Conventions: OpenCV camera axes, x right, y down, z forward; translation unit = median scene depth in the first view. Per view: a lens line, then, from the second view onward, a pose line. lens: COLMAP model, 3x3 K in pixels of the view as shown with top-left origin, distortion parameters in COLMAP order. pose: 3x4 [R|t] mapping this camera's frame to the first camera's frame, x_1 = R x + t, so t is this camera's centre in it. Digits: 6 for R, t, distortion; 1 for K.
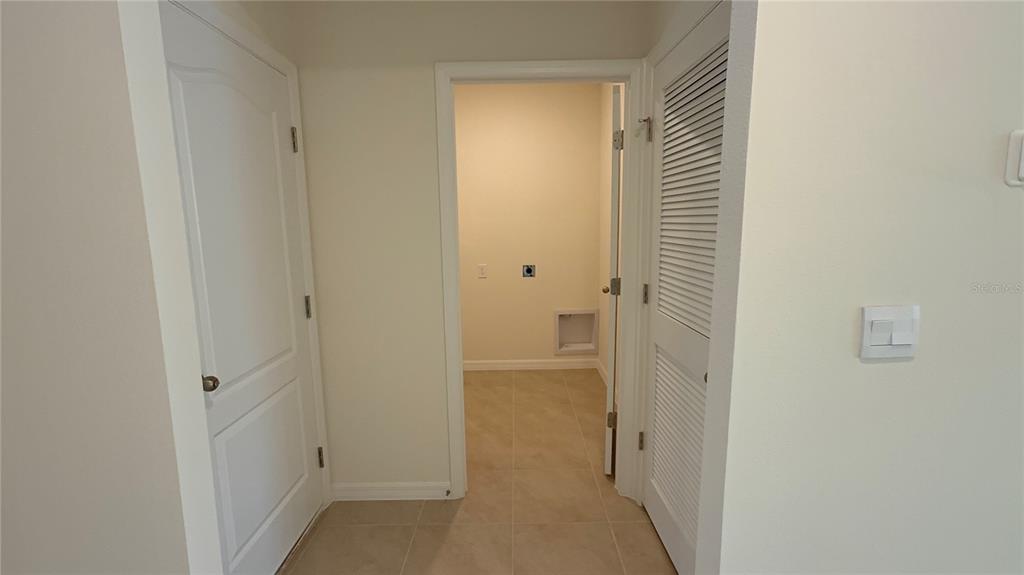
lens RADIAL K [[446.2, 0, 513.4], [0, 446.2, 286.8], [0, 0, 1]] dist [-0.001806, -0.000657]
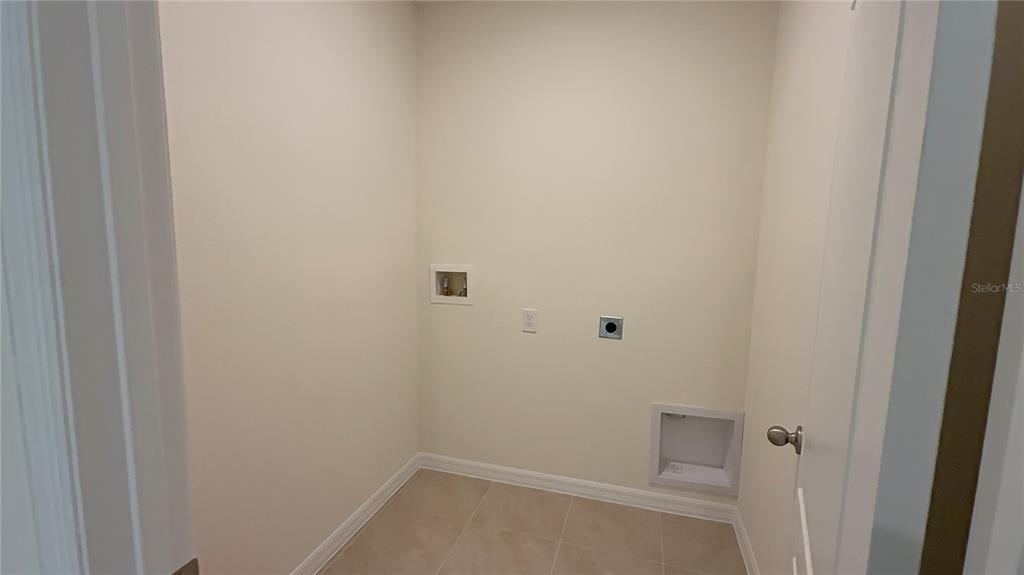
lens RADIAL K [[446.2, 0, 509.1], [0, 446.2, 289.4], [0, 0, 1]] dist [-0.001806, -0.000657]
pose [[0.952237, 0.073041, -0.296496, 0.074345], [-0.079385, 0.996800, -0.009398, -0.066985], [0.294861, 0.032486, 0.954988, 0.418461]]
